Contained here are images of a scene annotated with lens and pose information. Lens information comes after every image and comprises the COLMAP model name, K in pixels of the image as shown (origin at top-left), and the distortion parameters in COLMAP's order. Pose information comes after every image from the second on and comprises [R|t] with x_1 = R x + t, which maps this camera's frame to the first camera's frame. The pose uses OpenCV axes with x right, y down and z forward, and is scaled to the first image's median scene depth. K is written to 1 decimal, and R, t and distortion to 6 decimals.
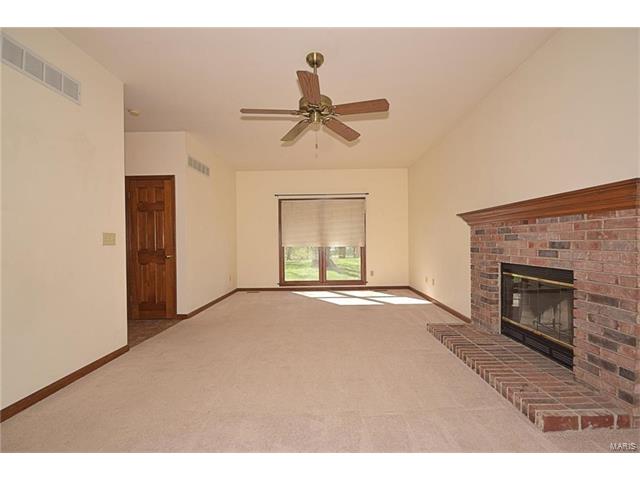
lens RADIAL K [[284.2, 0, 320.0], [0, 284.2, 240.0], [0, 0, 1]] dist [-0.000317, -0.000116]
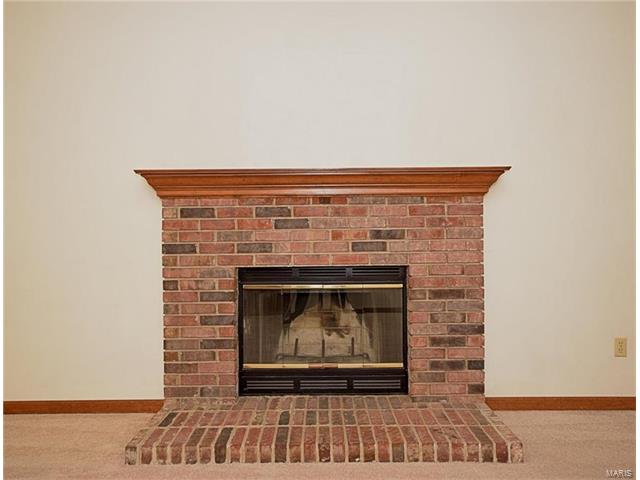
lens RADIAL K [[465.3, 0, 320.0], [0, 465.3, 240.0], [0, 0, 1]] dist [0.001126, -0.000020]
pose [[-0.007548, 0.008376, 0.999936, -0.322193], [0.004099, 0.999957, -0.008345, 0.034725], [-0.999963, 0.004036, -0.007582, 0.965864]]
